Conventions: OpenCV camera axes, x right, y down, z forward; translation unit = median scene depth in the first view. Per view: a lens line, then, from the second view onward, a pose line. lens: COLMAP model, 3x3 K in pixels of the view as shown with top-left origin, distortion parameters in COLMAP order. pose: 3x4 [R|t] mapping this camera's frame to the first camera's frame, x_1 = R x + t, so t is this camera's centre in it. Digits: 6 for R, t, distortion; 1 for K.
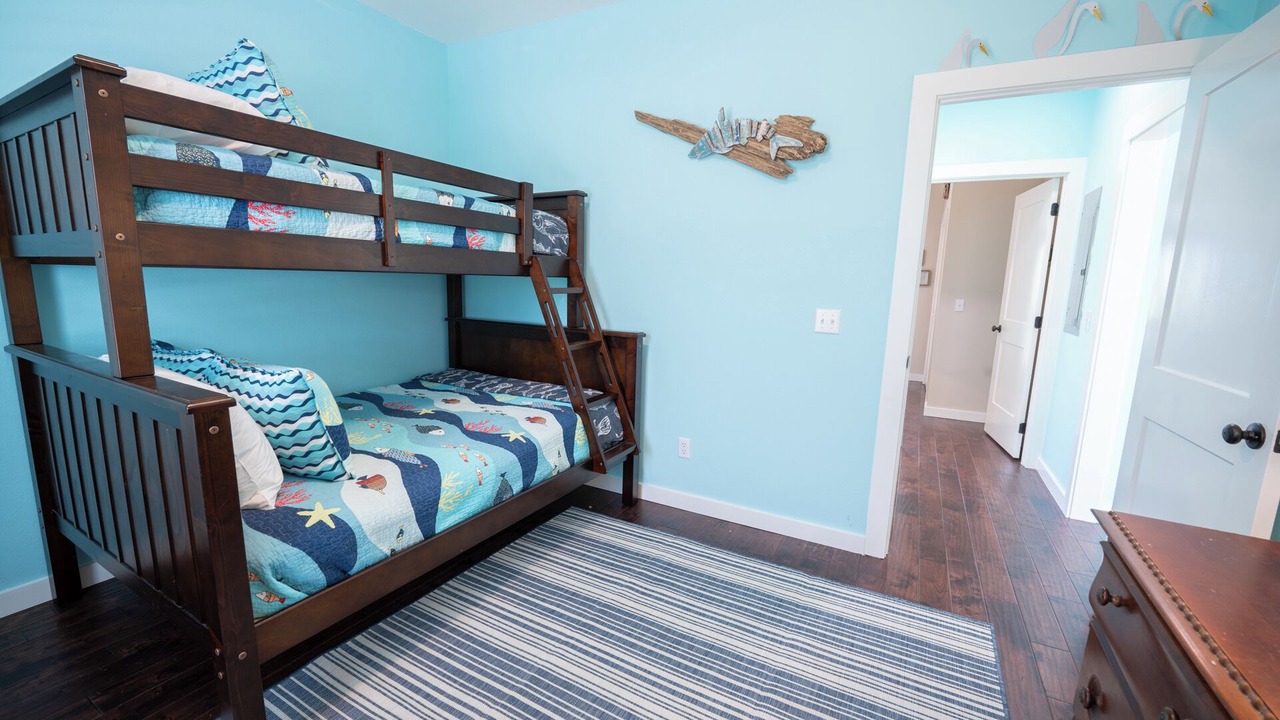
lens RADIAL K [[512.5, 0, 639.1], [0, 512.5, 360.8], [0, 0, 1]] dist [-0.001542, -0.000202]
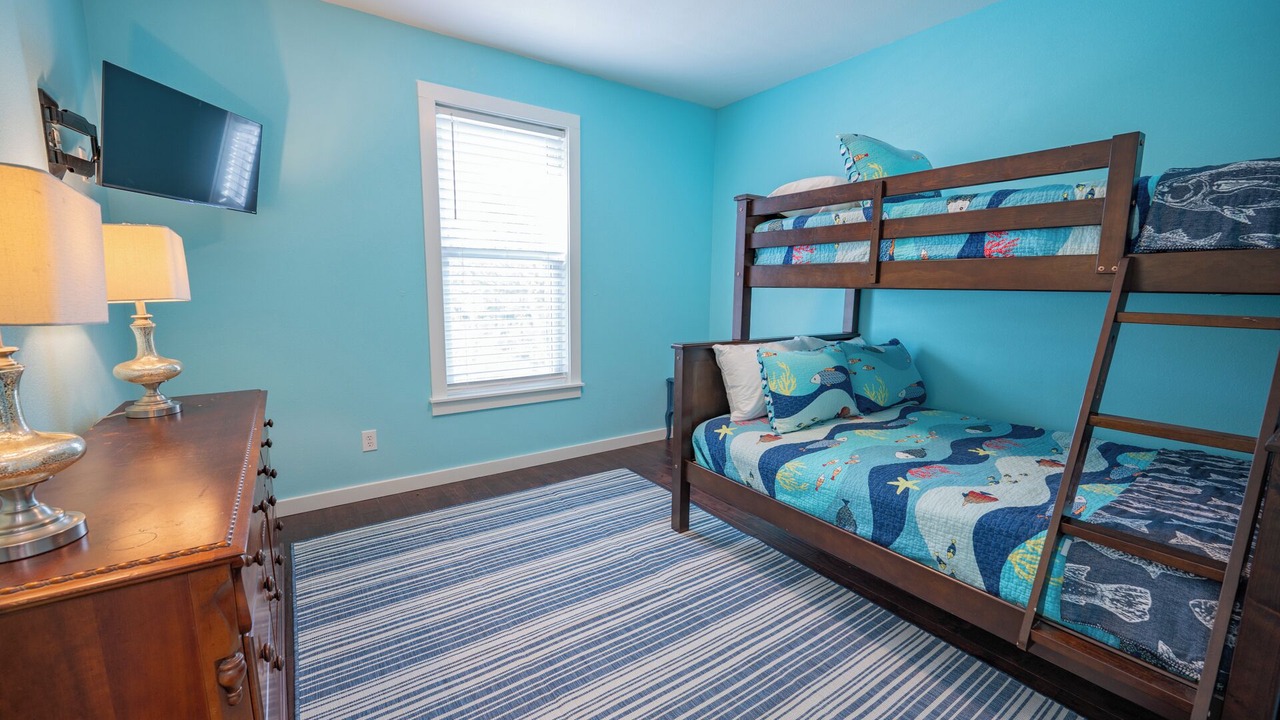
lens RADIAL K [[512.5, 0, 638.6], [0, 512.5, 366.0], [0, 0, 1]] dist [-0.001542, -0.000202]
pose [[-0.437196, 0.102410, -0.893517, 0.698185], [-0.169207, 0.966388, 0.193554, -0.130459], [0.883306, 0.235810, -0.405172, 0.970772]]
